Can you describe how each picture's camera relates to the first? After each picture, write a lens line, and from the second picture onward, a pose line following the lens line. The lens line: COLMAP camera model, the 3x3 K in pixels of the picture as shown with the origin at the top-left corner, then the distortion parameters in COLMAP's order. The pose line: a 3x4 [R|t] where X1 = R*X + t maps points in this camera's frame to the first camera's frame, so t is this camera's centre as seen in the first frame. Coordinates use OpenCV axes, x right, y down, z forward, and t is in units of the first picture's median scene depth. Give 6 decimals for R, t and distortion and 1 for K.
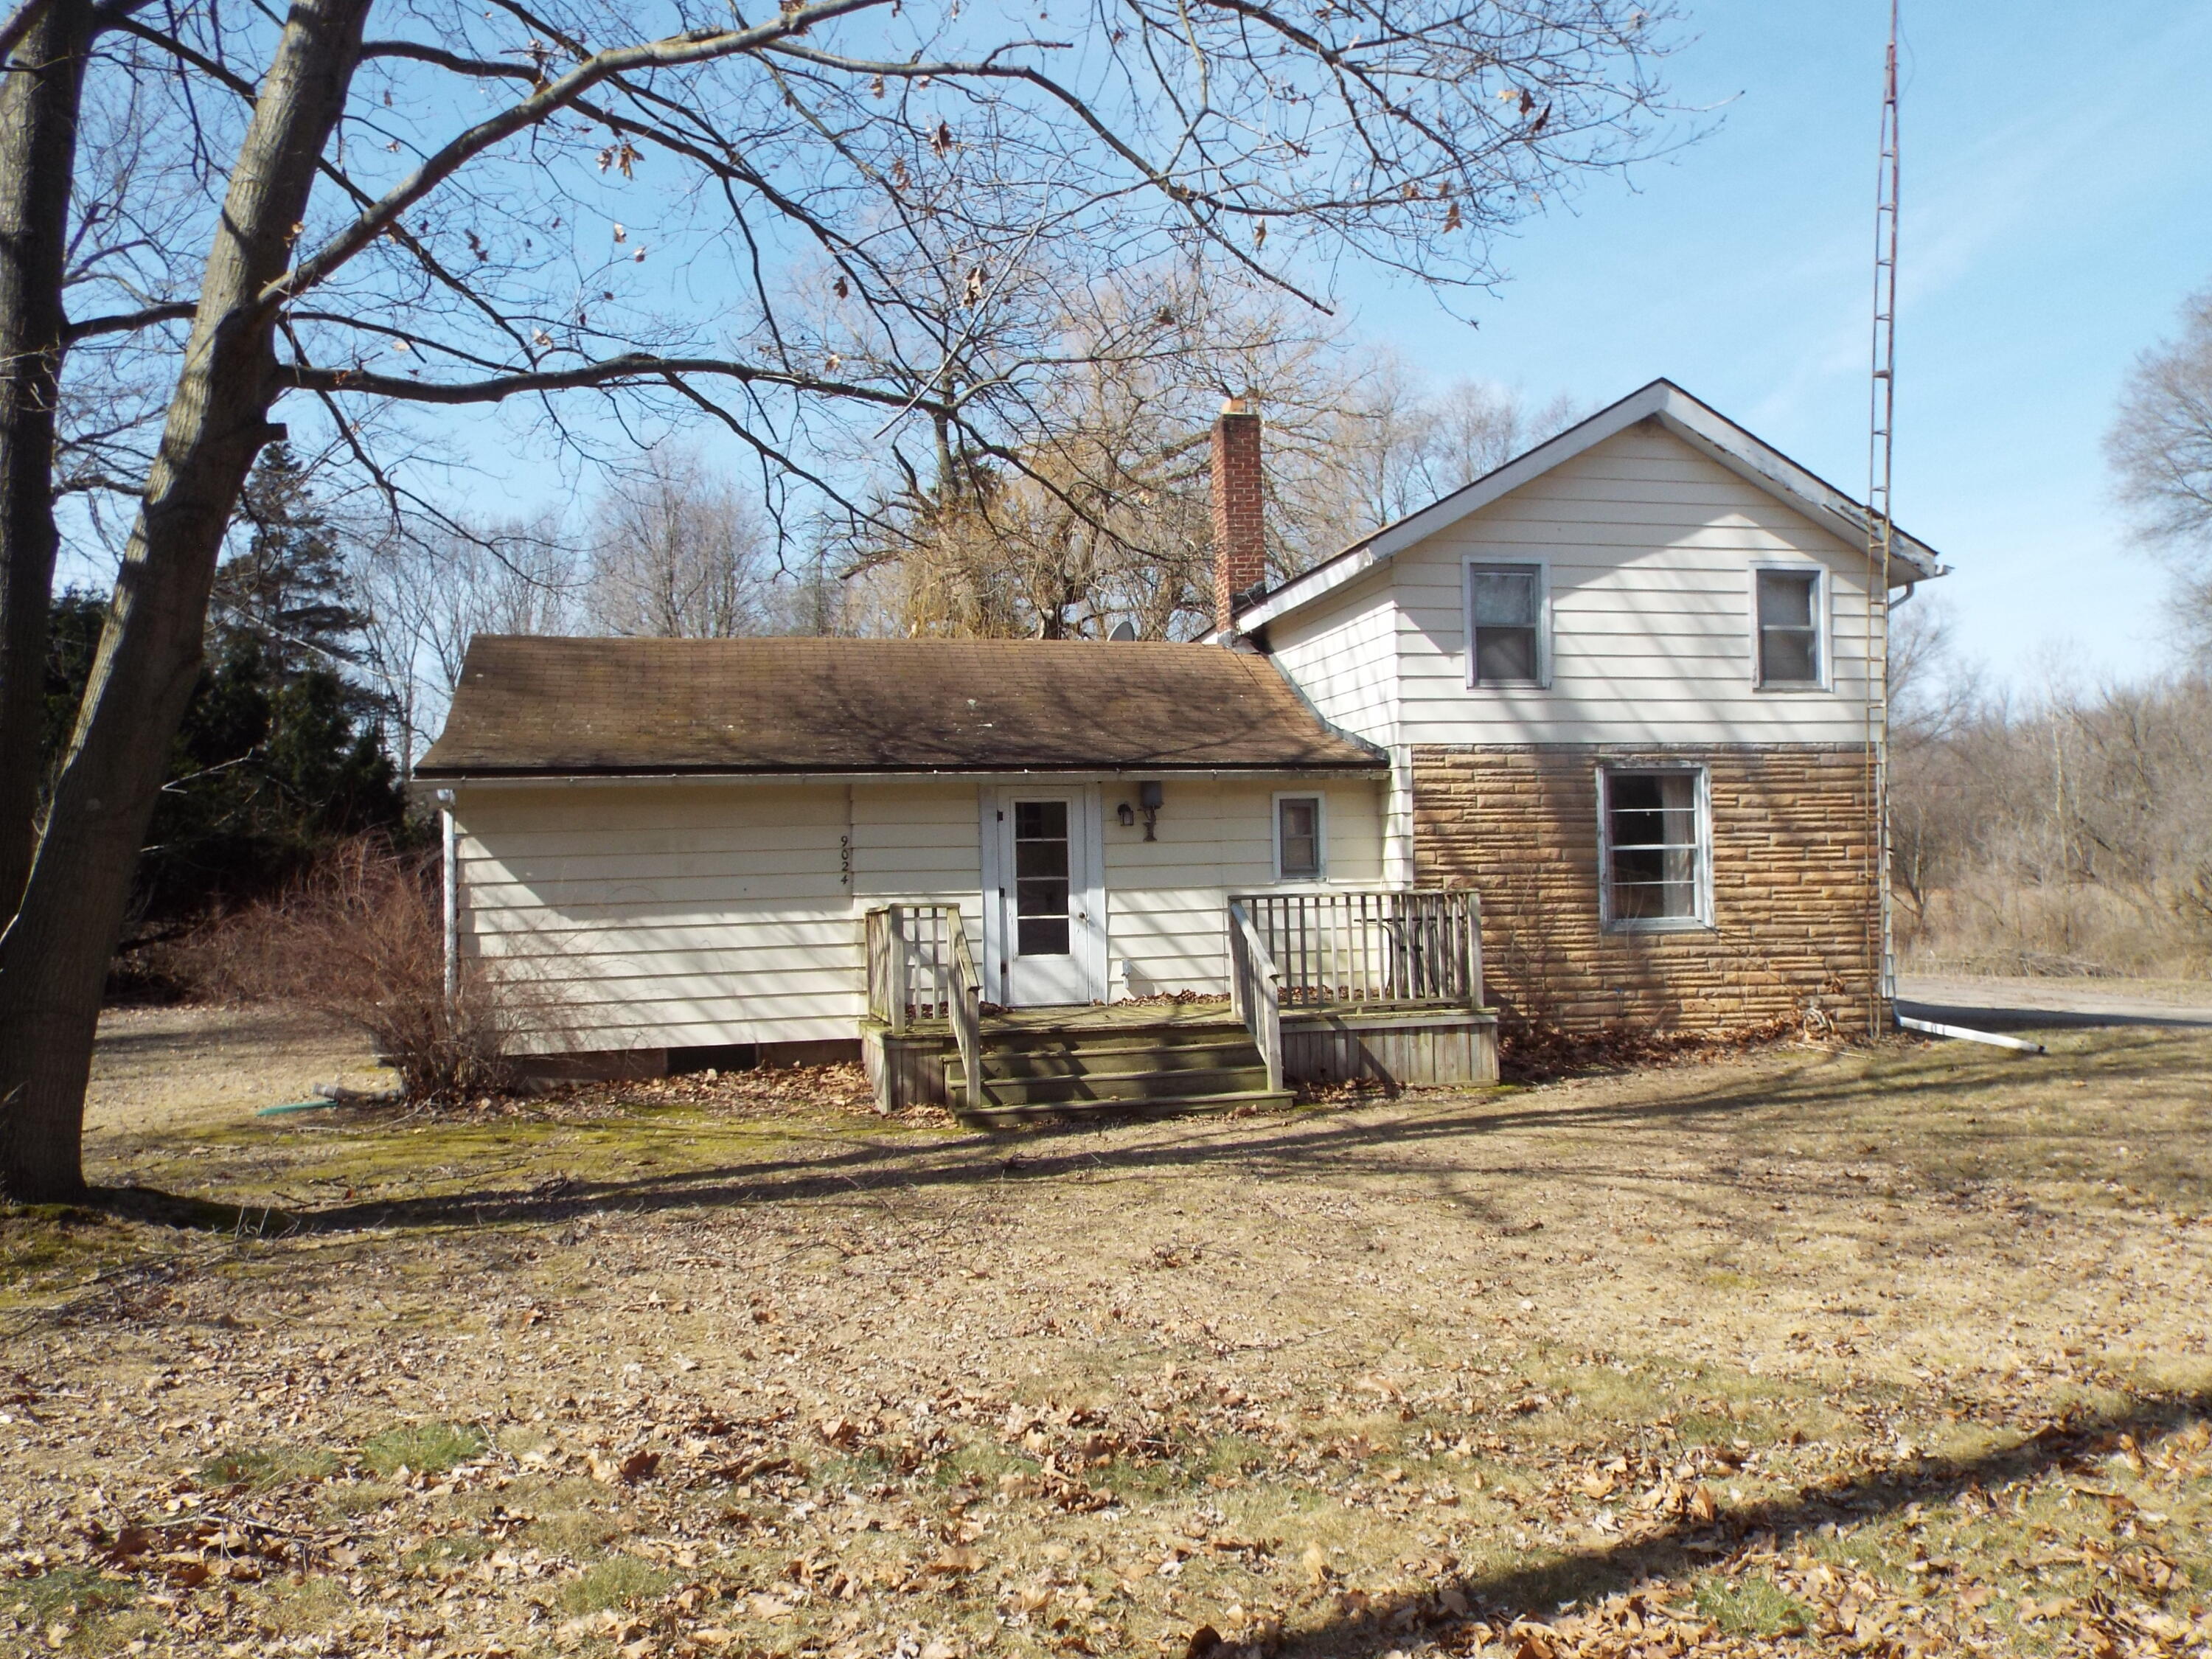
lens RADIAL K [[1814.5, 0, 1106.0], [0, 1814.5, 829.5], [0, 0, 1]] dist [-0.004329, -0.003996]
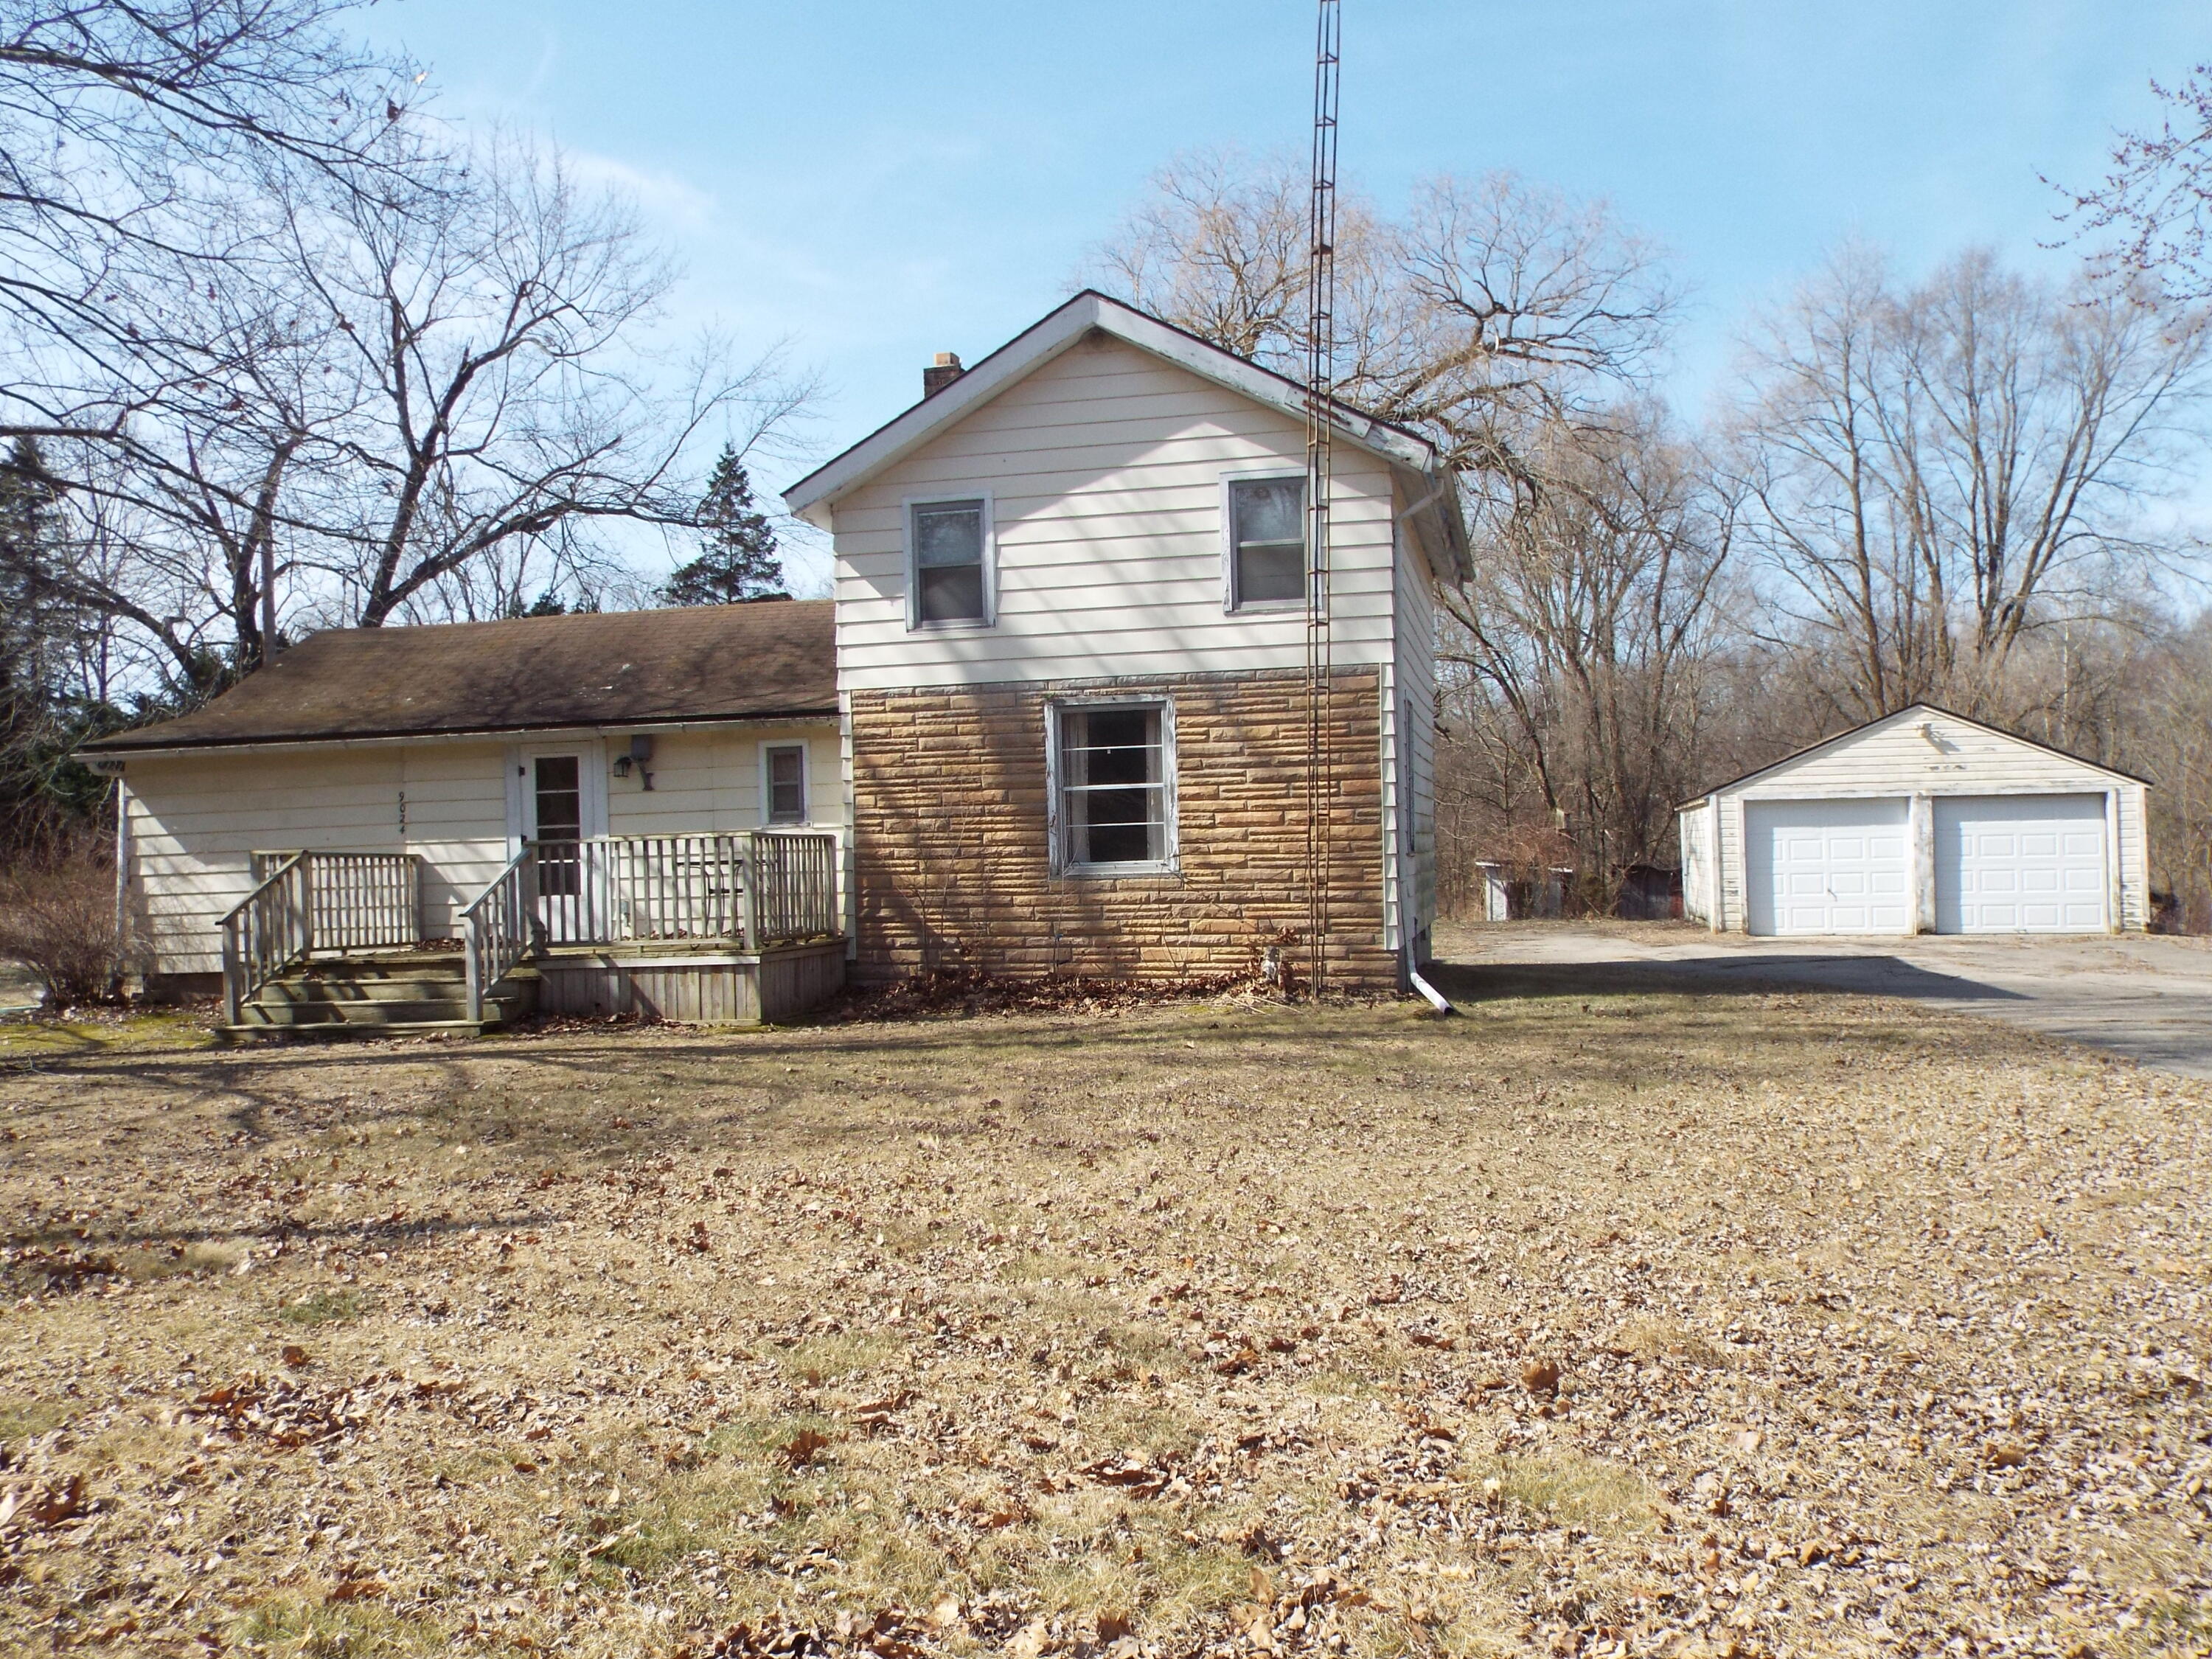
lens RADIAL K [[1814.5, 0, 1106.0], [0, 1814.5, 829.5], [0, 0, 1]] dist [-0.004329, -0.003996]
pose [[0.903412, -0.009713, -0.428663, 0.713080], [0.022483, 0.999441, 0.024737, 0.008602], [0.428183, -0.031985, 0.903126, 0.142571]]
